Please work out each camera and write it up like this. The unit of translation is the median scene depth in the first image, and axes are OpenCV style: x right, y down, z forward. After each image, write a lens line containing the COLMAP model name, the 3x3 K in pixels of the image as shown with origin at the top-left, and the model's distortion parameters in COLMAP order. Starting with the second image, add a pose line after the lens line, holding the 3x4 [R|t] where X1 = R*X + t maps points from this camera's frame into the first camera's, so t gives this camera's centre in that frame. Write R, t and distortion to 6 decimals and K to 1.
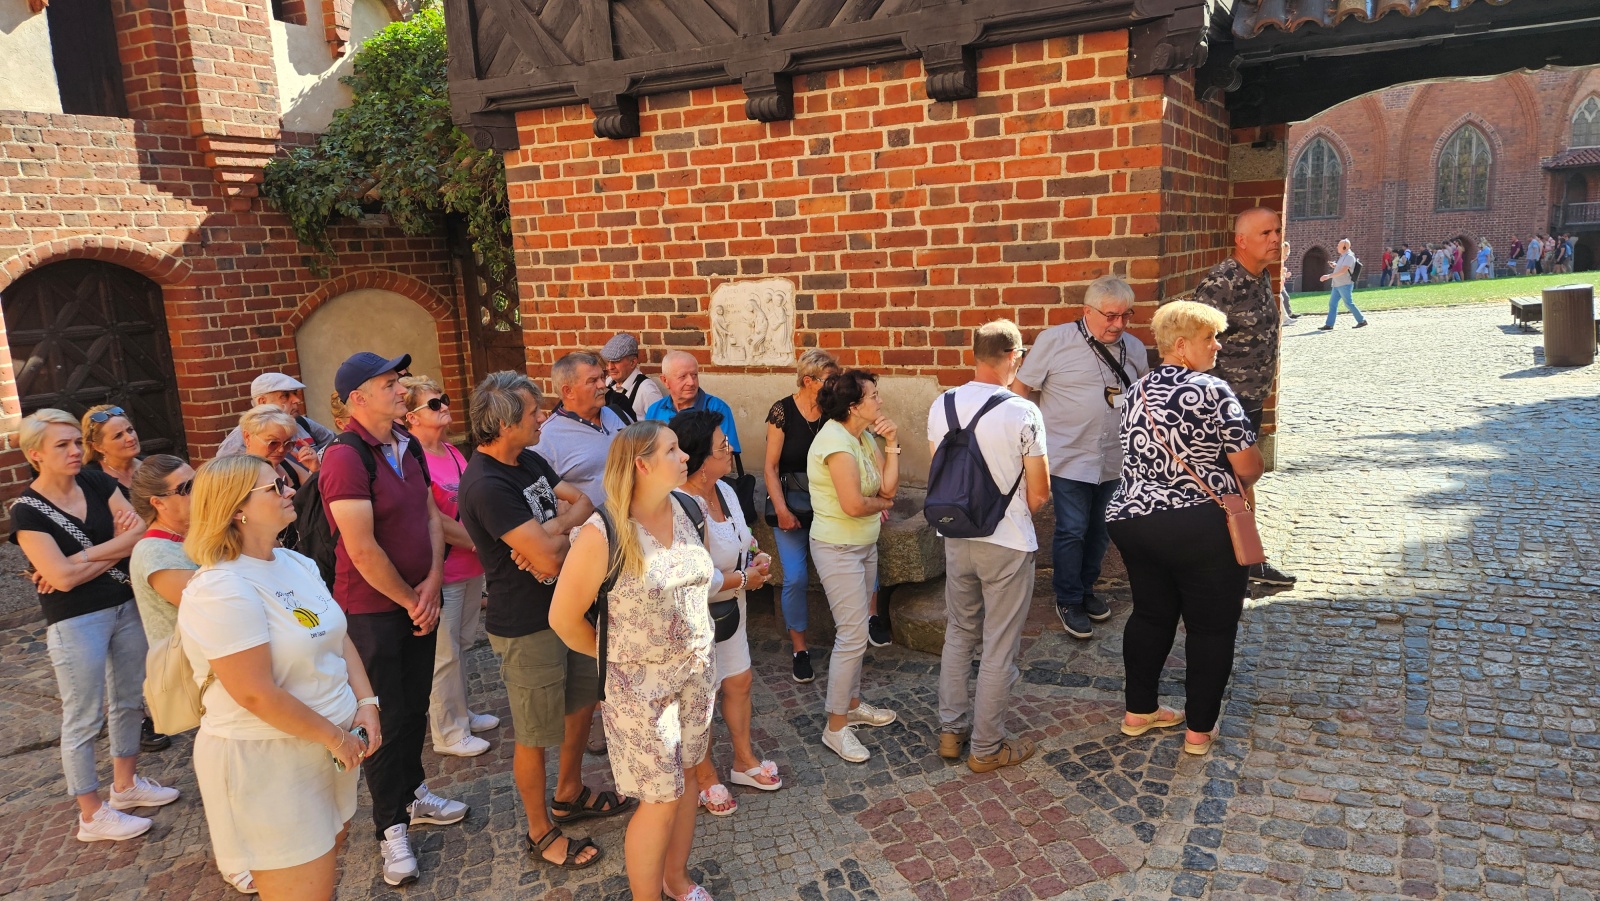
lens RADIAL K [[1074.5, 0, 780.2], [0, 1074.5, 485.8], [0, 0, 1]] dist [0.080680, -0.077322]
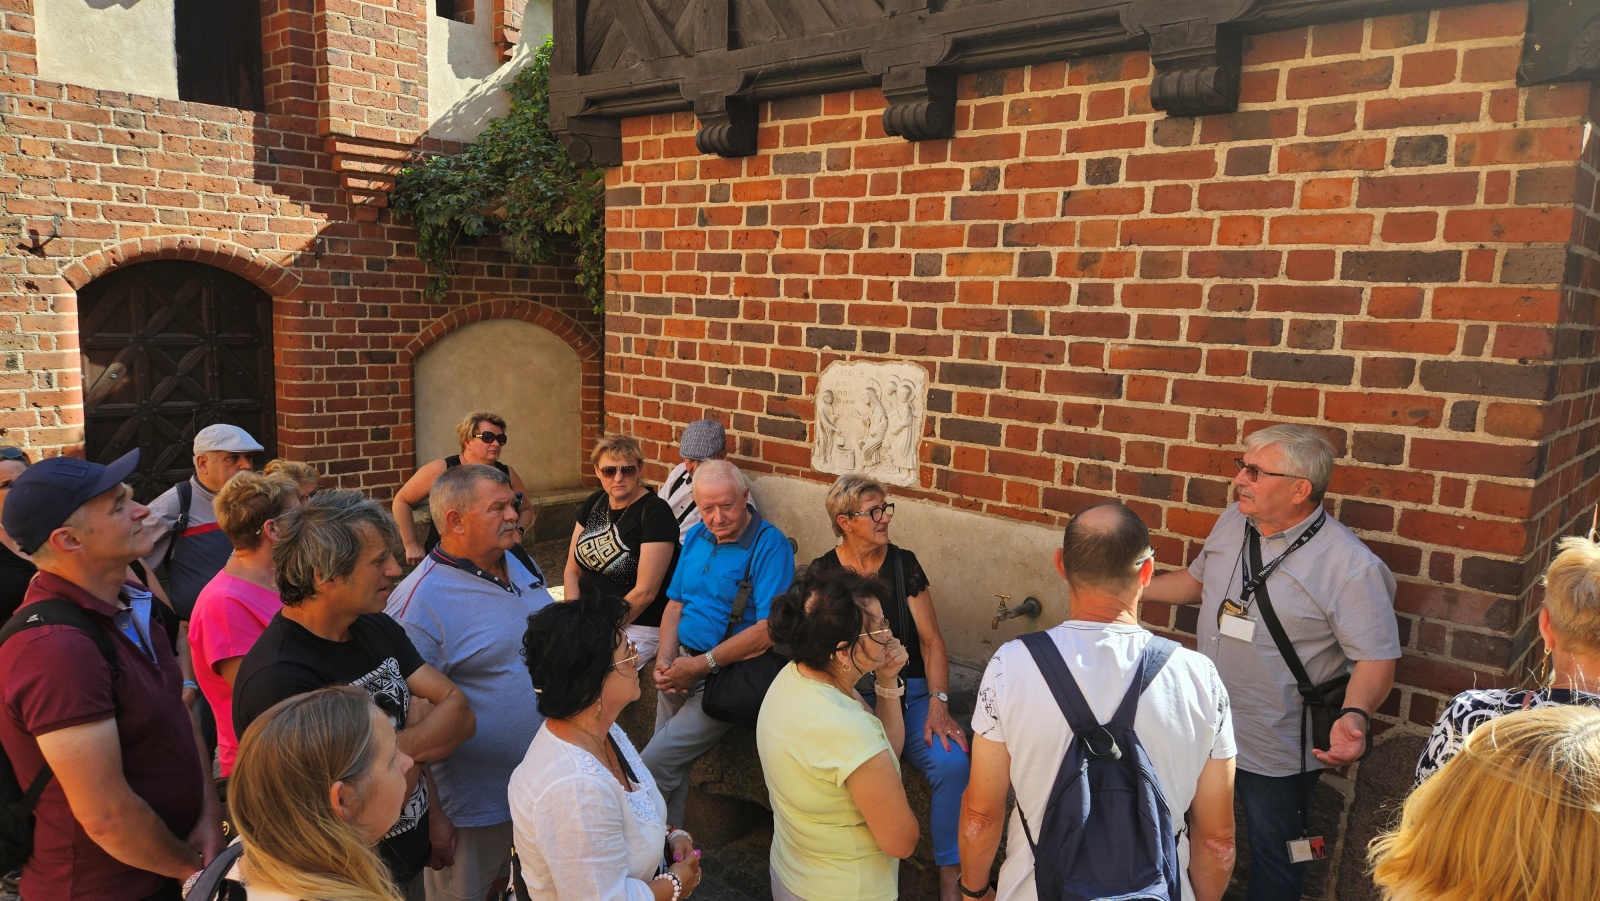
lens RADIAL K [[1074.5, 0, 780.2], [0, 1074.5, 485.8], [0, 0, 1]] dist [0.080680, -0.077322]
pose [[0.967593, 0.124282, -0.219815, 0.081583], [-0.133290, 0.990721, -0.026576, -0.084041], [0.214472, 0.055014, 0.975180, 0.307036]]
